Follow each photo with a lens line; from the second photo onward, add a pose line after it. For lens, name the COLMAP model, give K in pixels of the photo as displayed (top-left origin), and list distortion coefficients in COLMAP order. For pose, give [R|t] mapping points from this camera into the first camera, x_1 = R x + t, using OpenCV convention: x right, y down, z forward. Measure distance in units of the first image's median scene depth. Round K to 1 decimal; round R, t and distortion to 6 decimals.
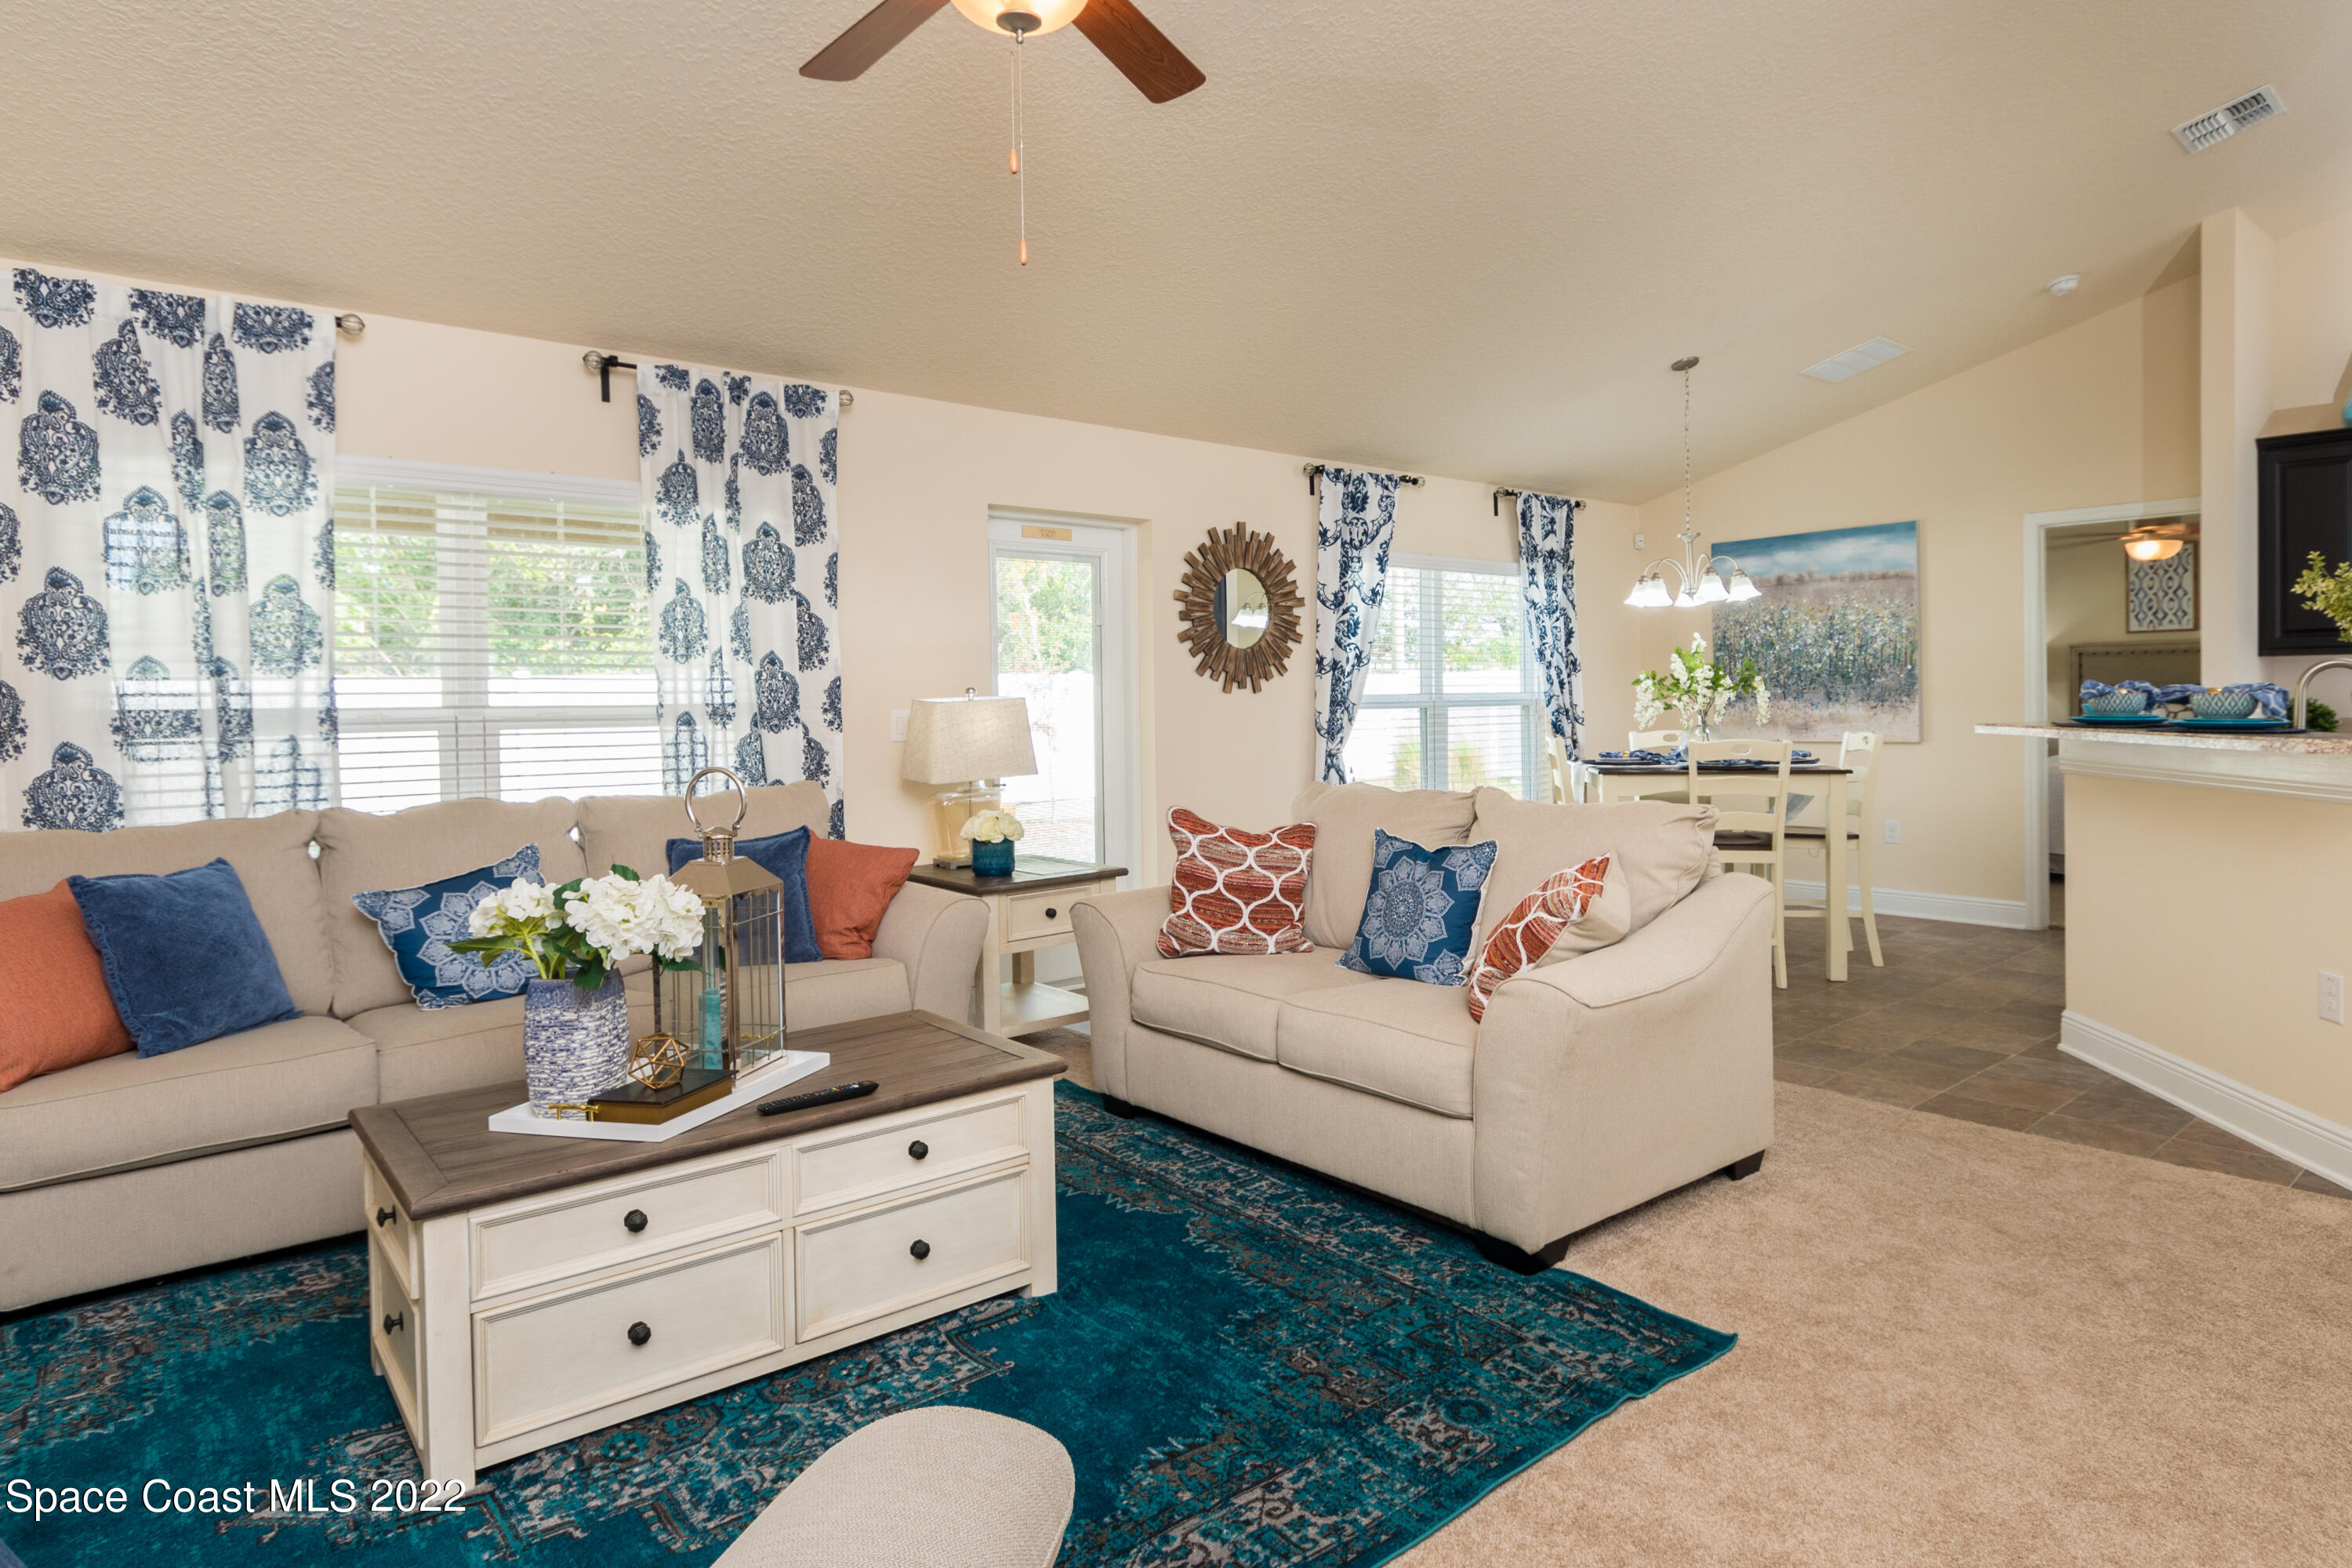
lens RADIAL K [[1404.9, 0, 1250.7], [0, 1404.9, 705.3], [0, 0, 1]] dist [0.009966, -0.003126]
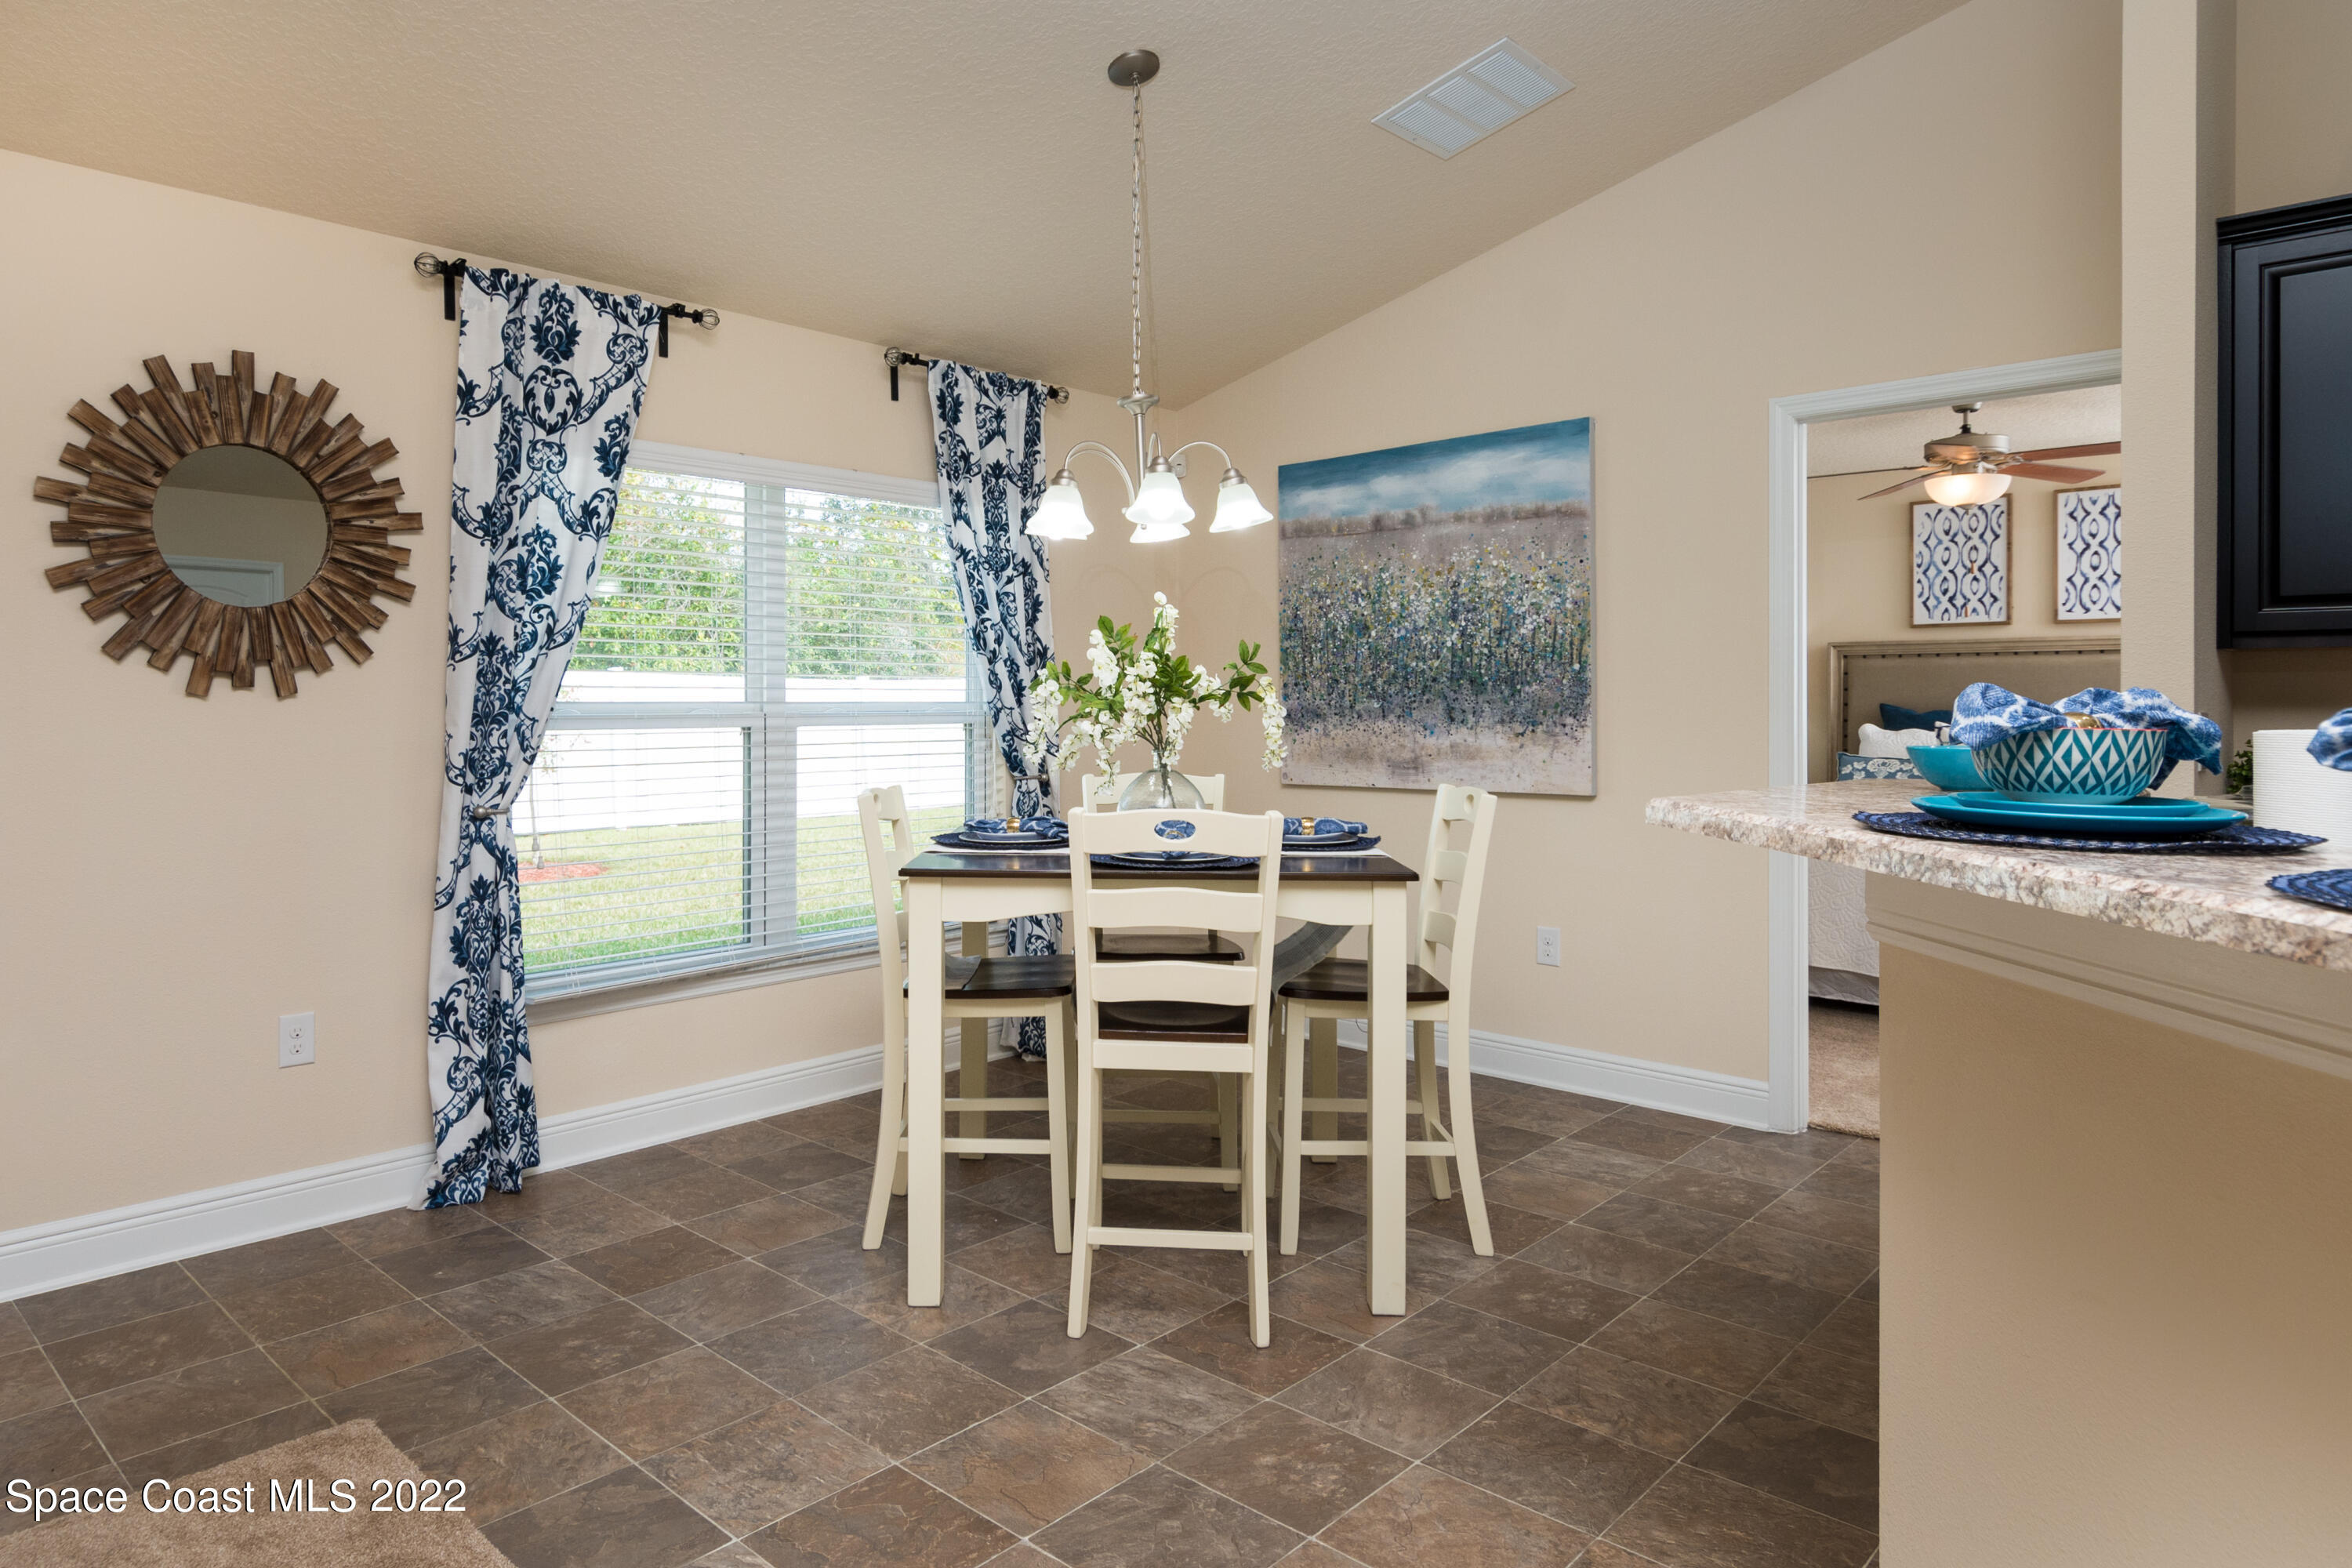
lens RADIAL K [[1404.9, 0, 1094.7], [0, 1404.9, 701.9], [0, 0, 1]] dist [0.009966, -0.003126]
pose [[0.998298, 0.011799, 0.057105, 0.233161], [-0.011325, 0.999899, -0.008627, -0.005221], [-0.057201, 0.007966, 0.998331, 0.424950]]
